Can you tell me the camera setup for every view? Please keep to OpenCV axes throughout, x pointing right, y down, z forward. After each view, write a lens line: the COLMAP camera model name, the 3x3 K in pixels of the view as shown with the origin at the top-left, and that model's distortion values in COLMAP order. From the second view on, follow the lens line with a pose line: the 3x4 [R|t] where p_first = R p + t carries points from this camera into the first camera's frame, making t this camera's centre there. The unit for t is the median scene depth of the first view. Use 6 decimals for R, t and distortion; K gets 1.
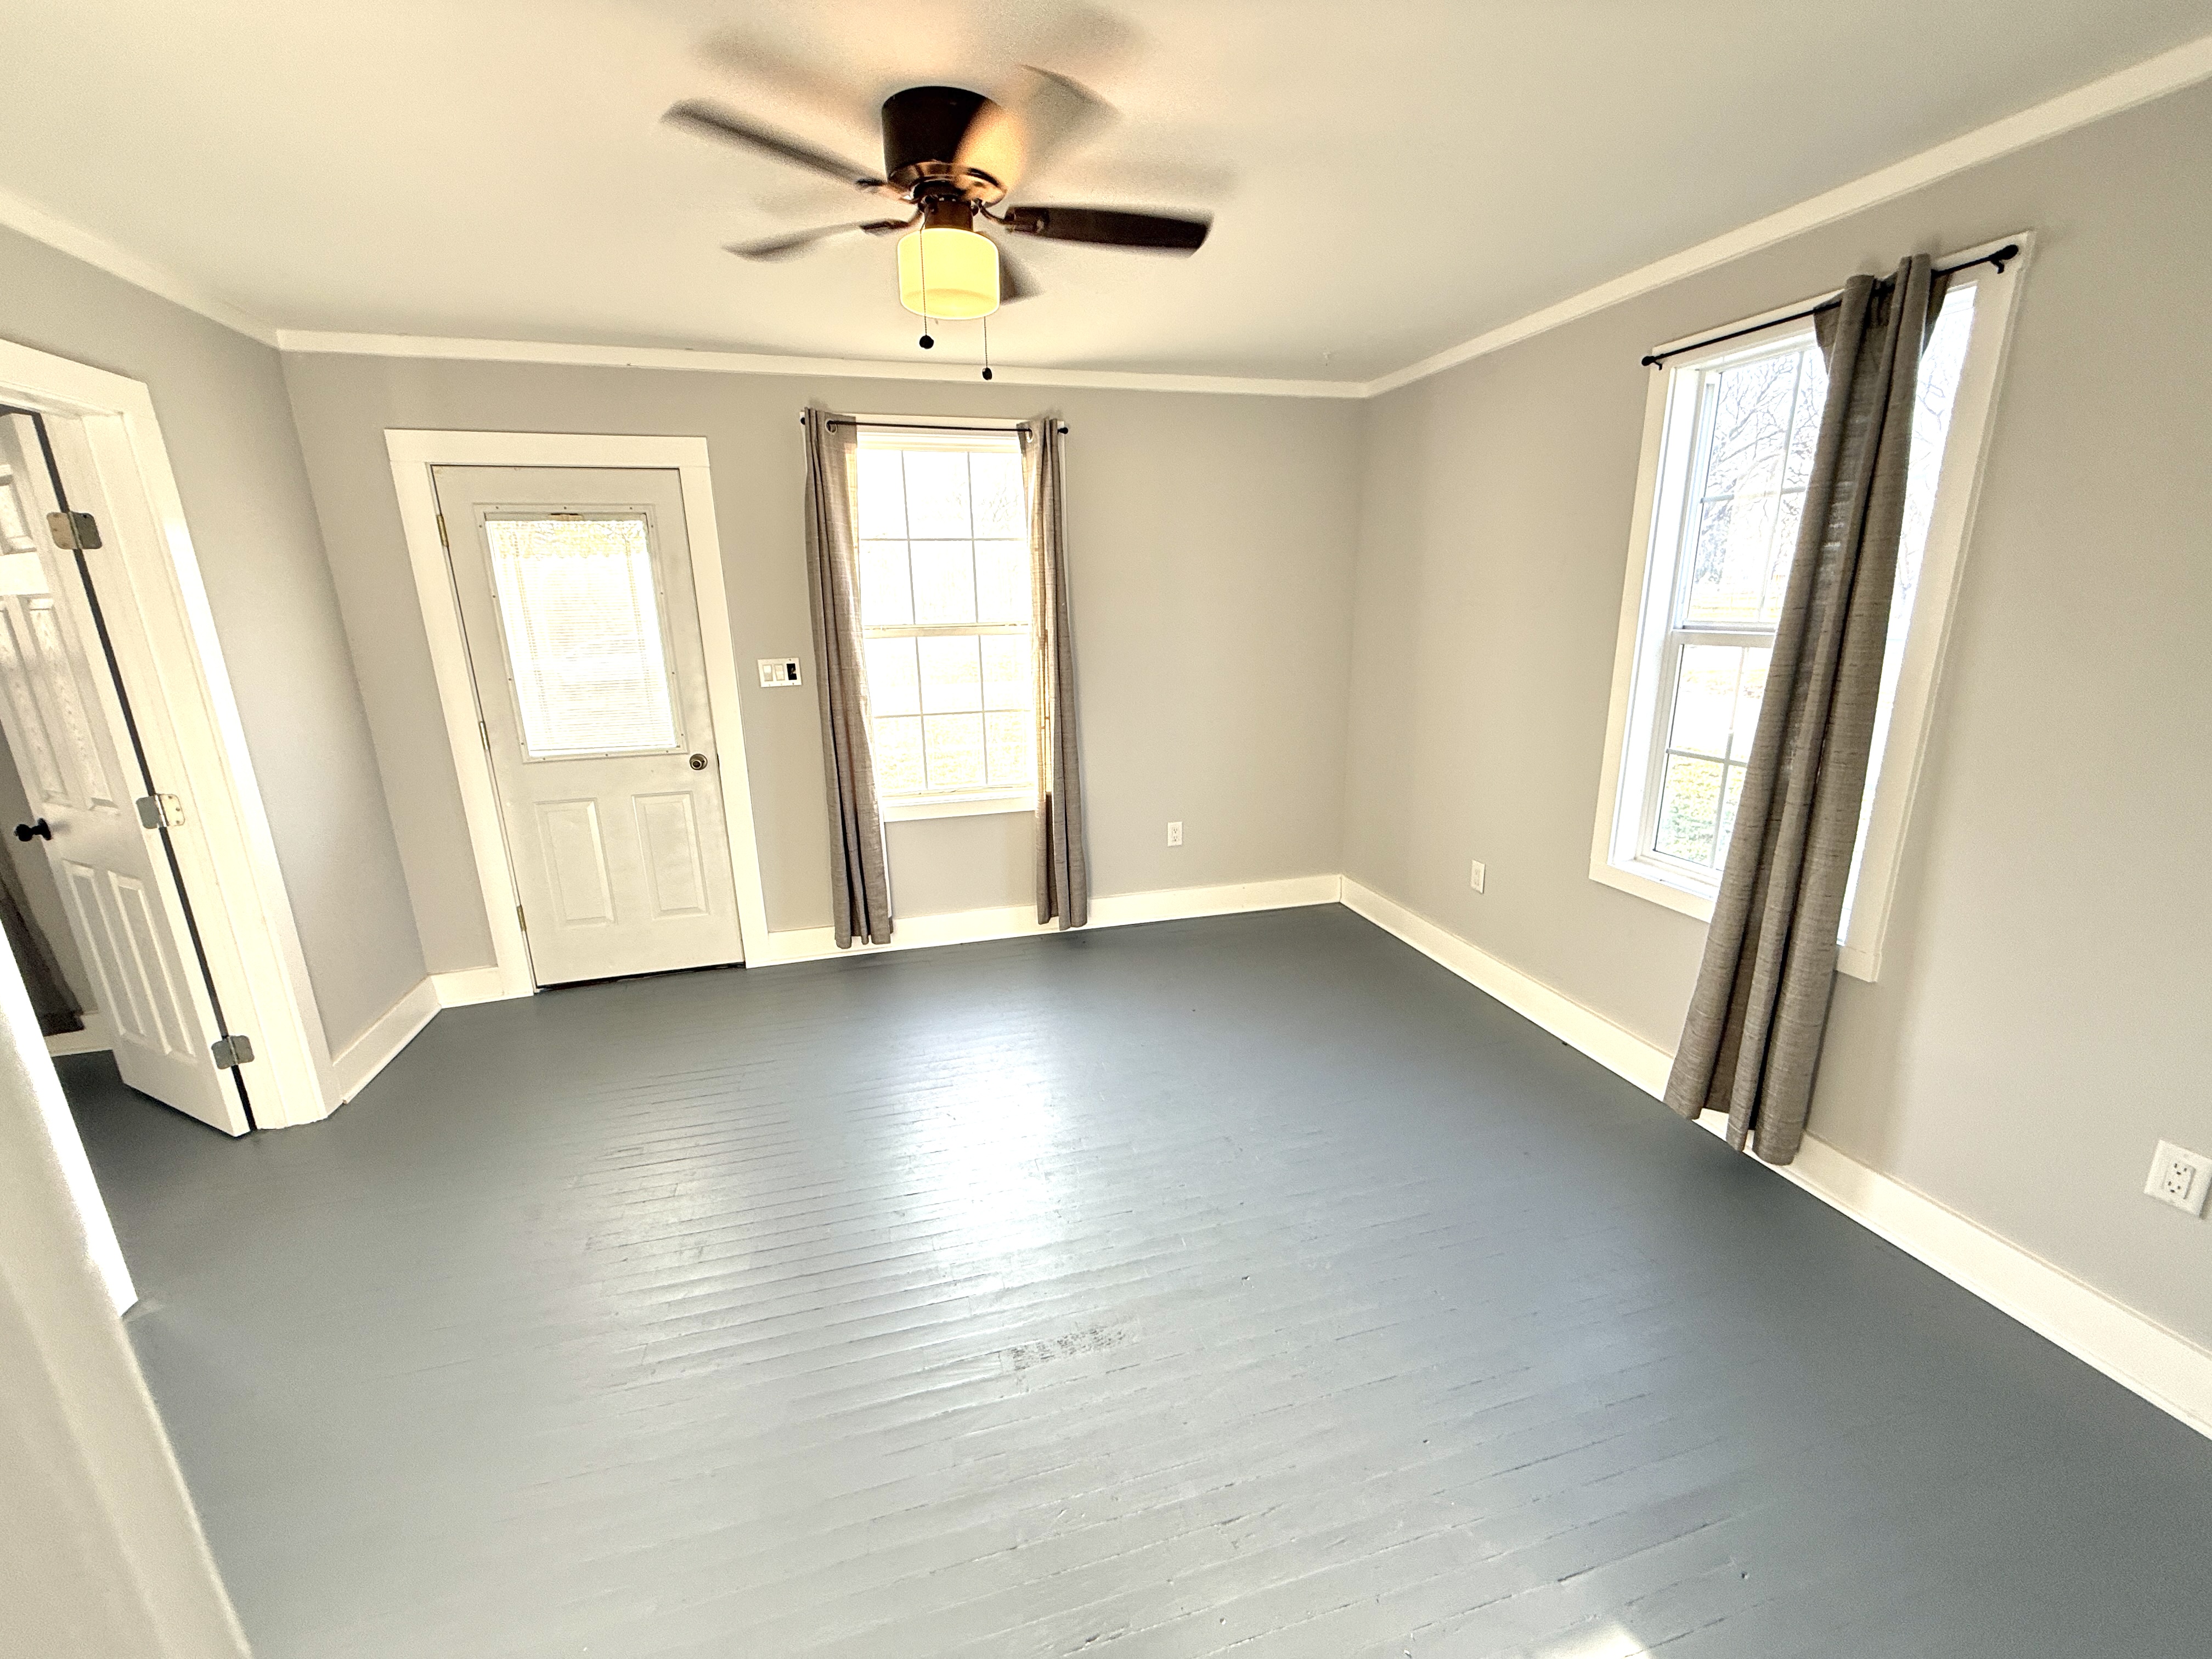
lens RADIAL K [[879.0, 0, 1105.9], [0, 879.0, 829.5], [0, 0, 1]] dist [0.001614, 0.000129]
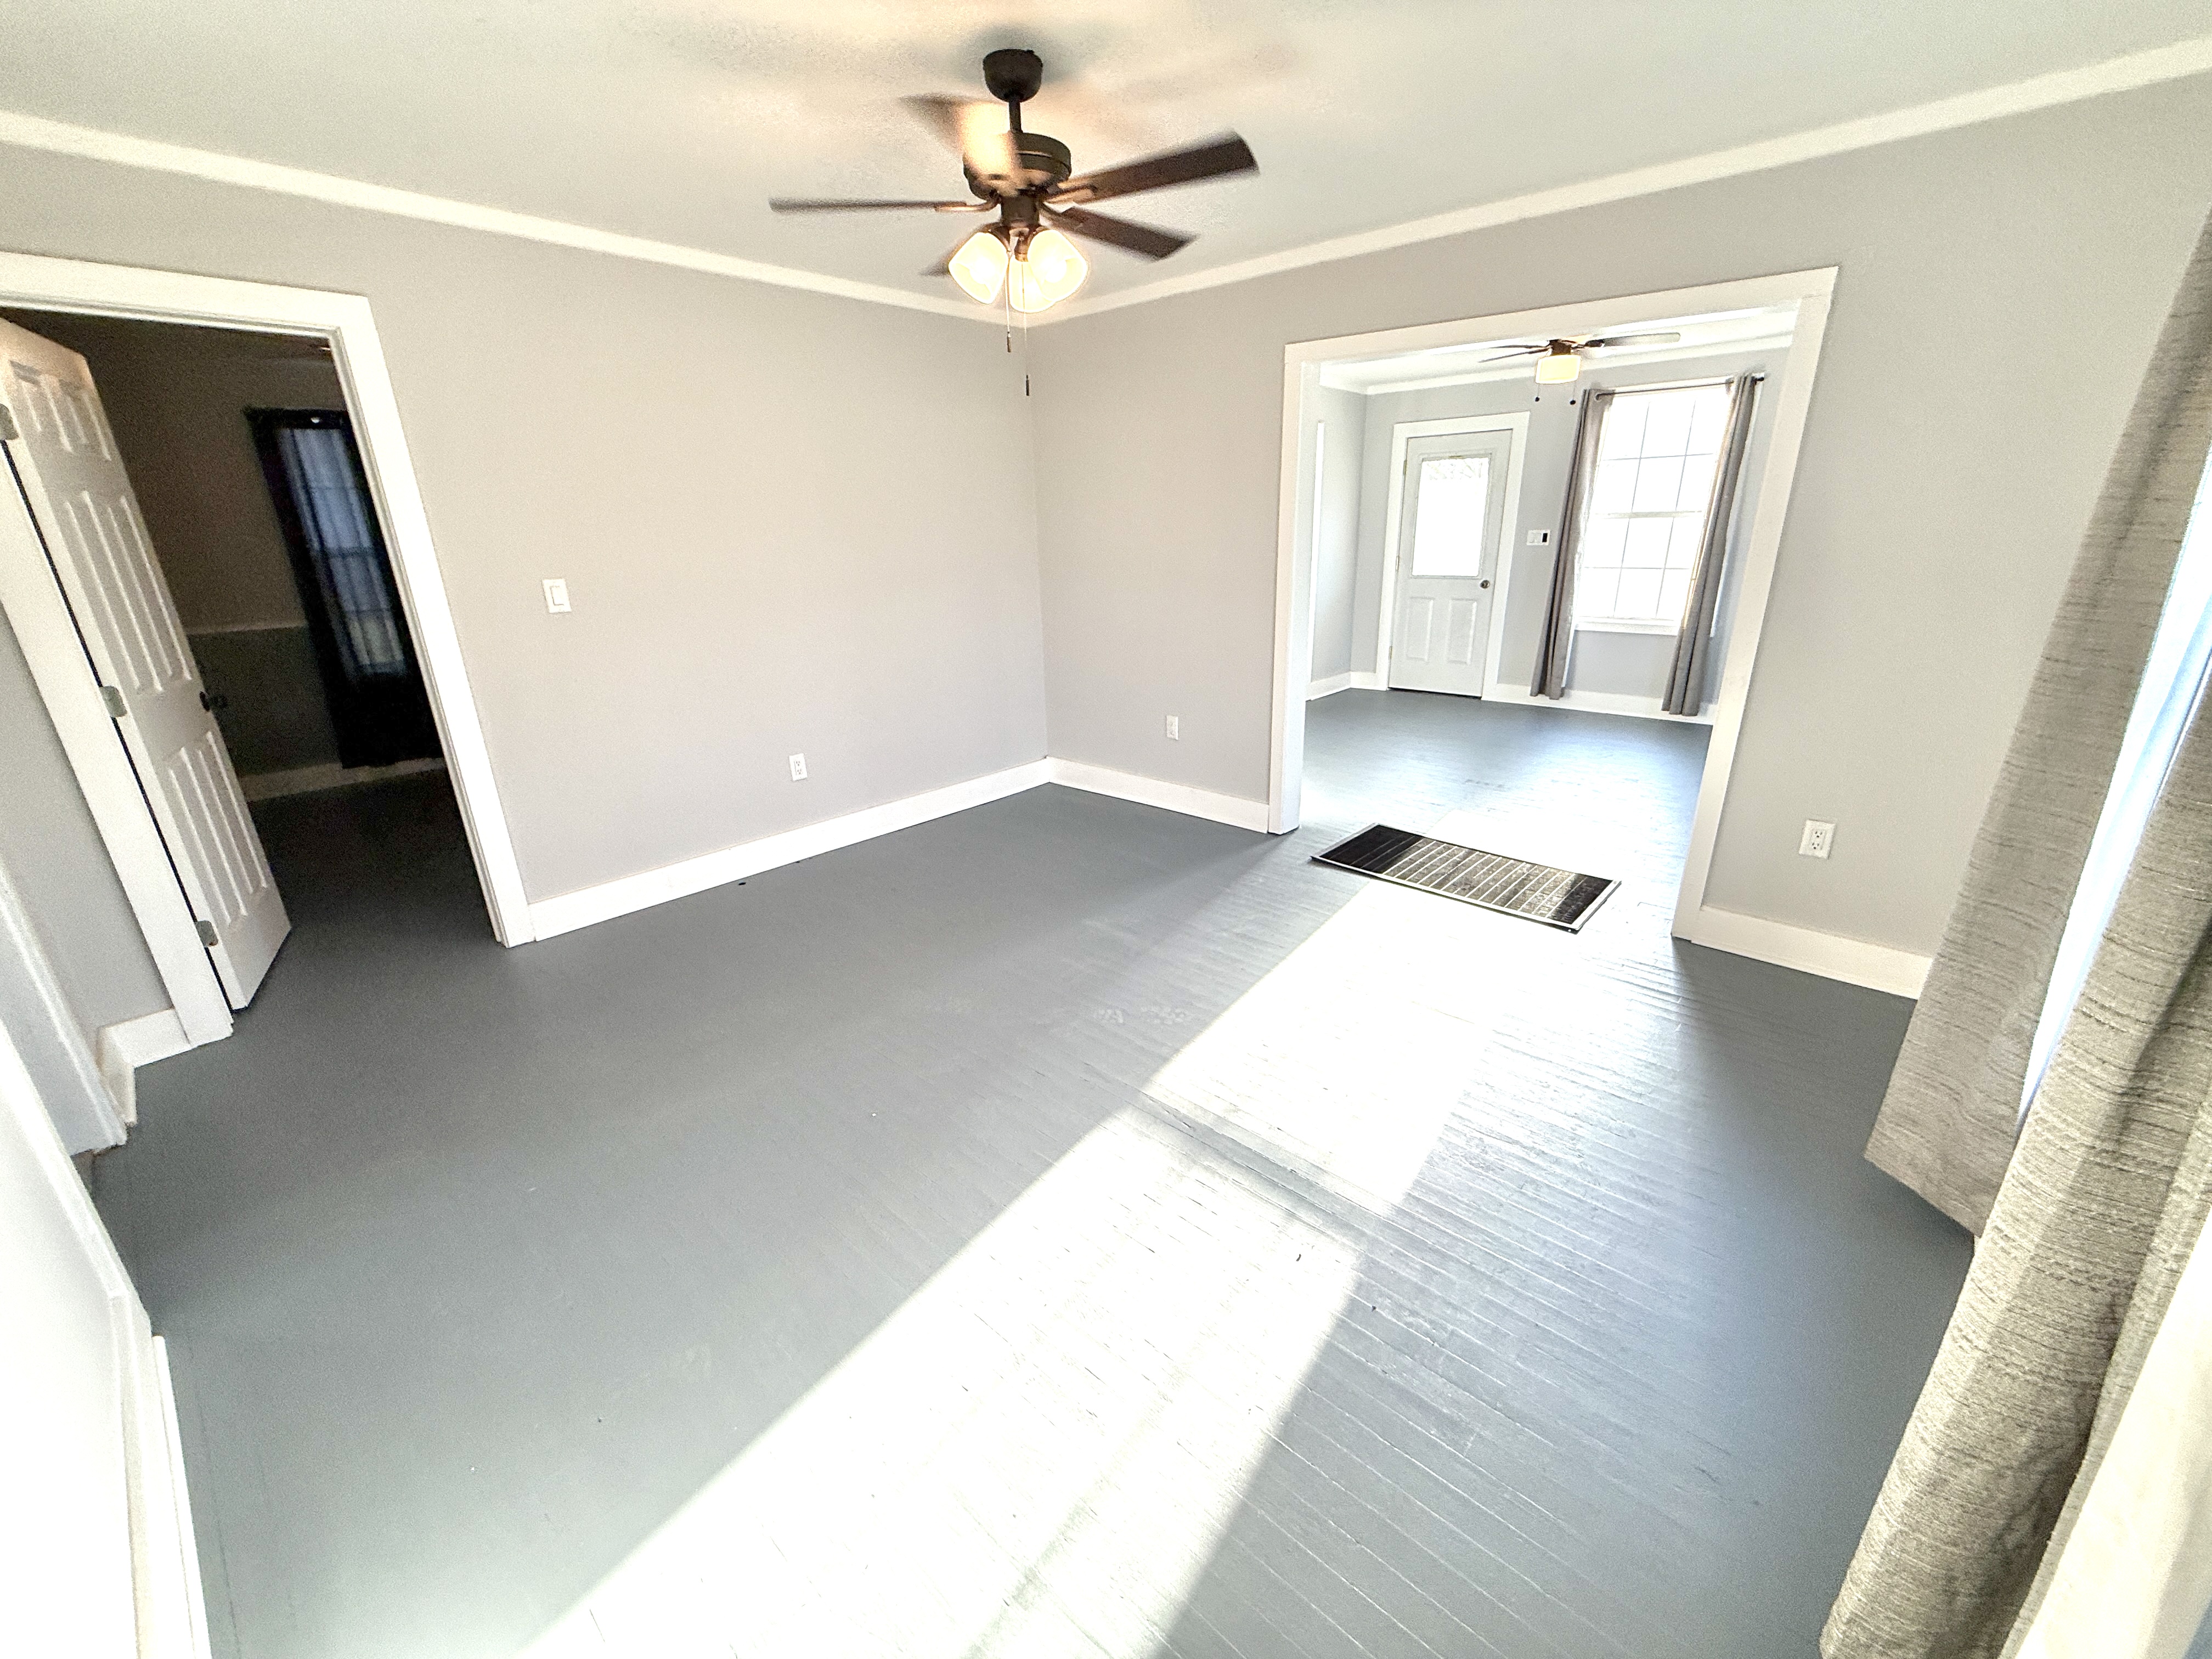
lens RADIAL K [[887.5, 0, 1099.5], [0, 887.5, 827.0], [0, 0, 1]] dist [0.001090, 0.000407]
pose [[0.532313, 0.285745, -0.796864, 0.809182], [-0.201169, 0.957044, 0.208801, 0.200891], [0.822298, 0.049157, 0.566930, -0.793228]]
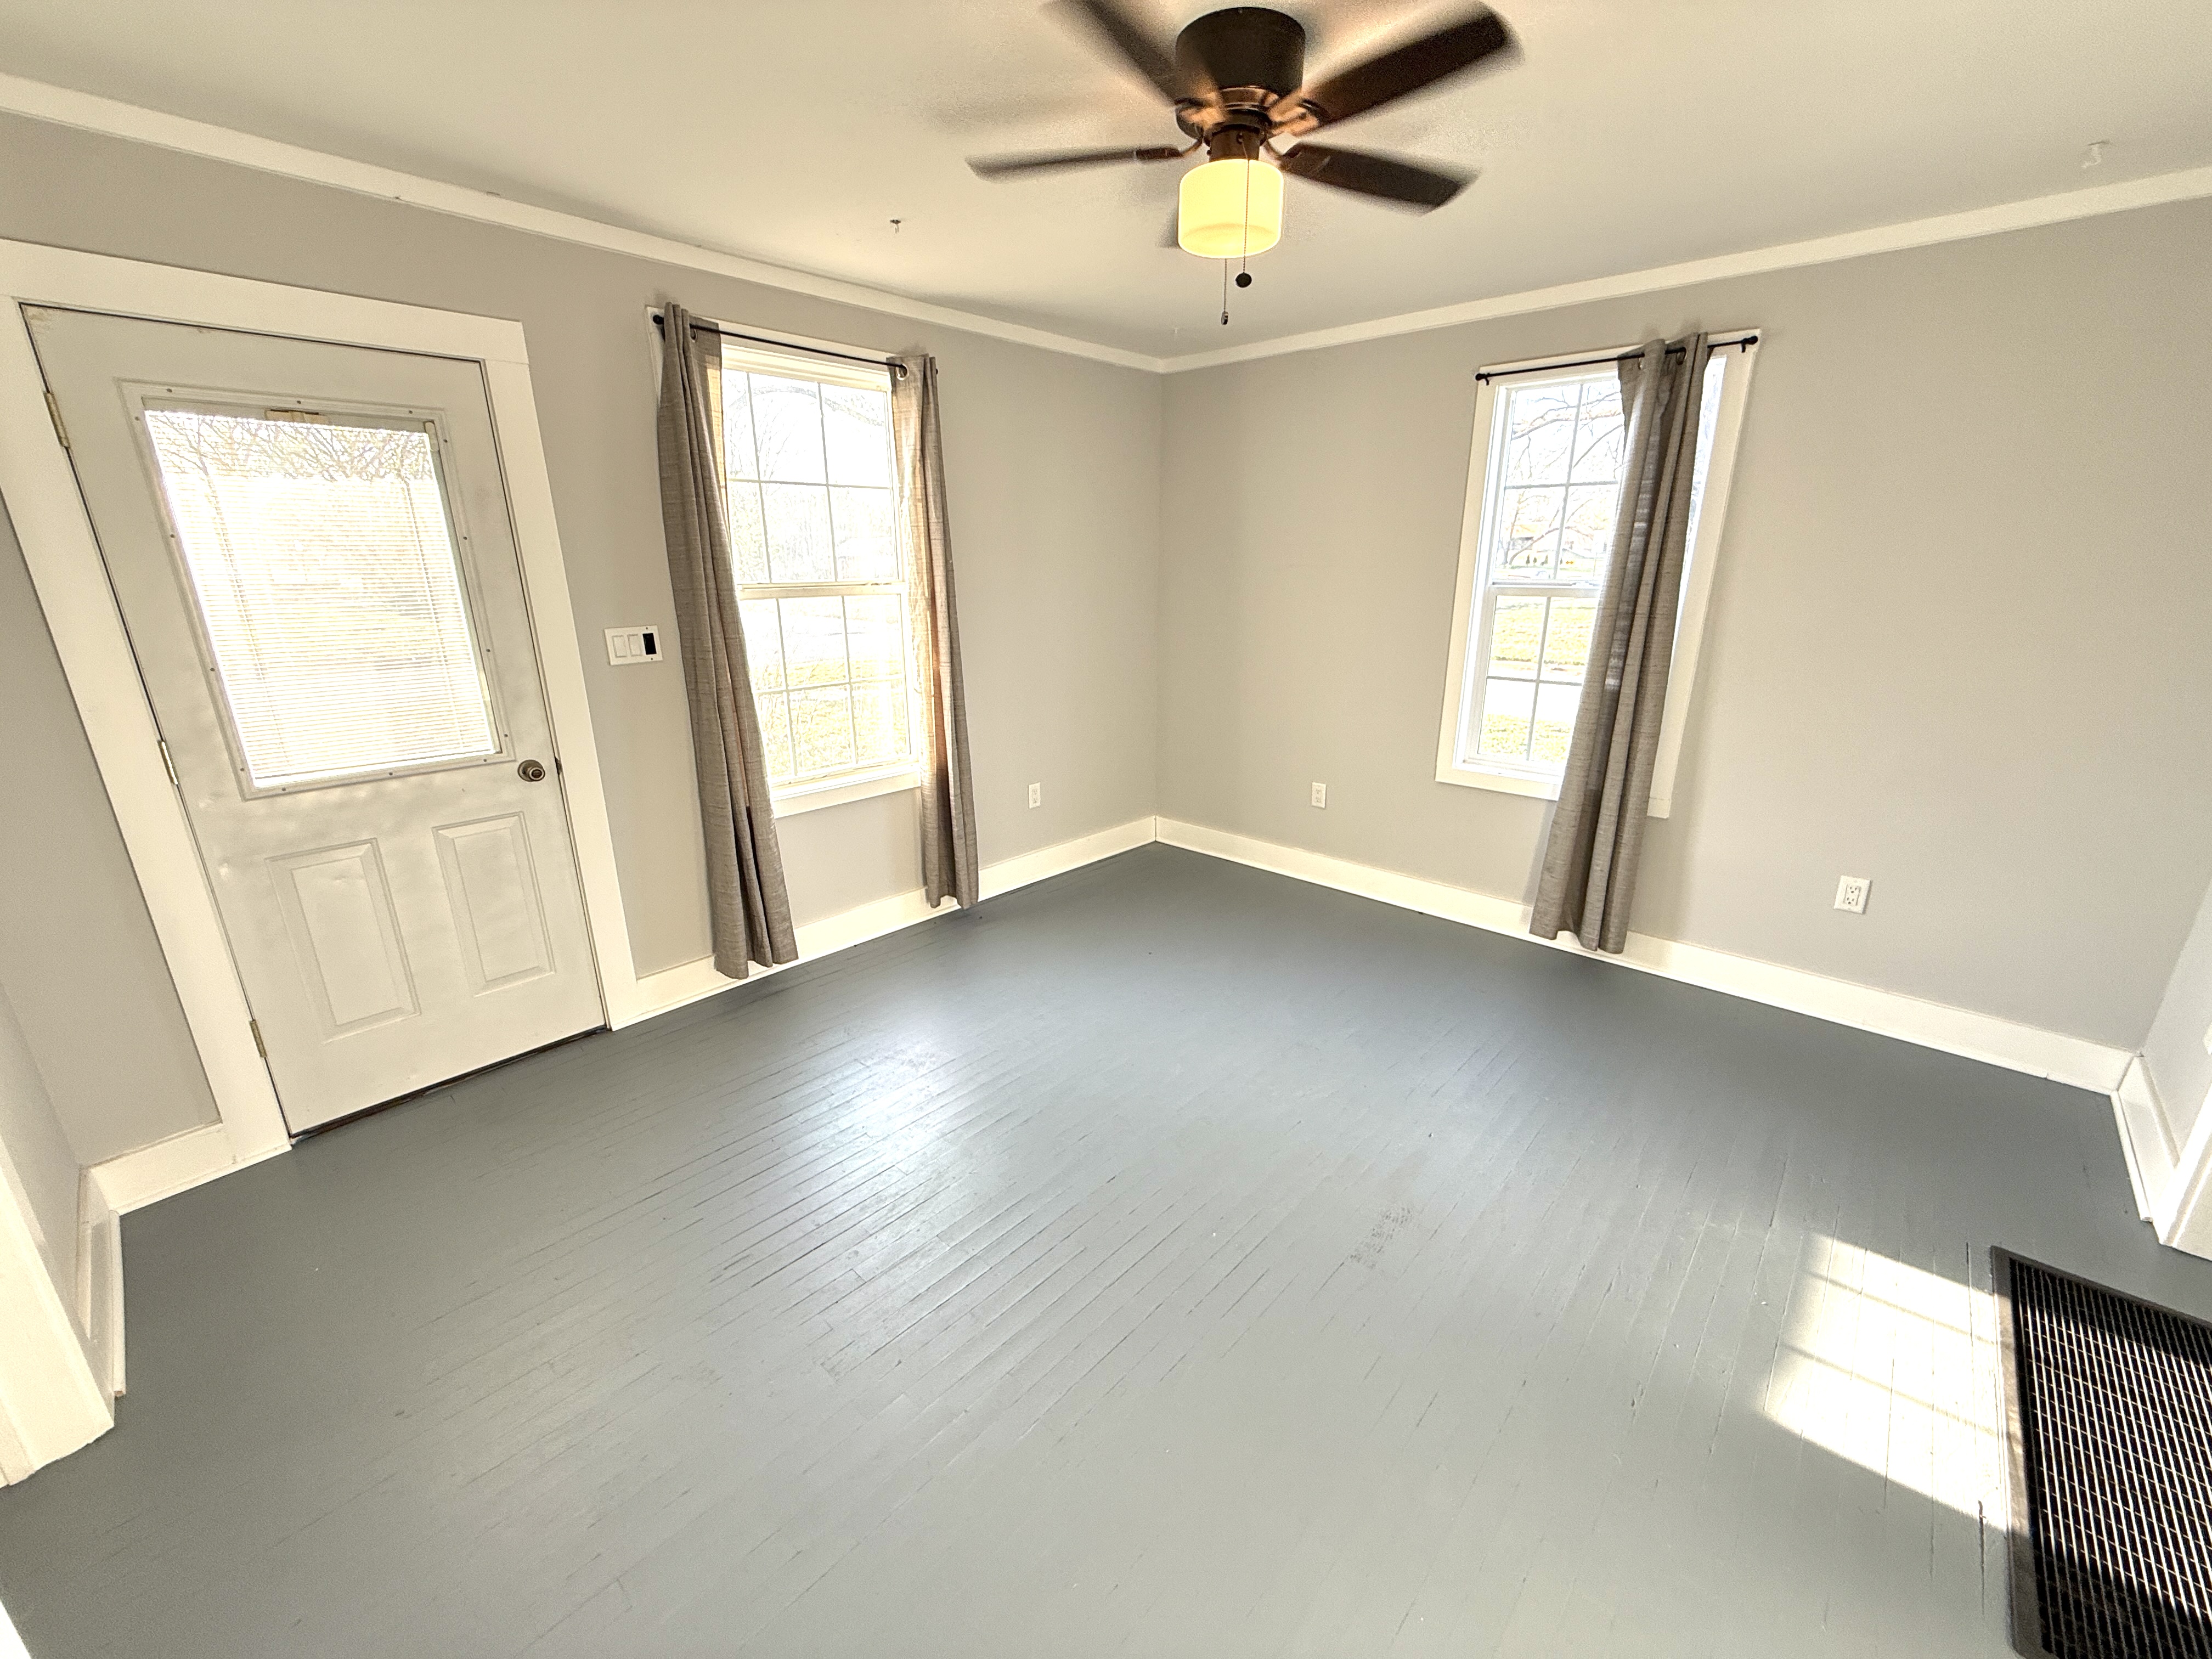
lens RADIAL K [[880.3, 0, 1099.4], [0, 880.3, 829.0], [0, 0, 1]] dist [0.001011, -0.000052]
pose [[0.850380, -0.141718, 0.506724, -0.447388], [0.124011, 0.989897, 0.068735, -0.020415], [-0.511346, 0.004388, 0.859364, 0.121919]]
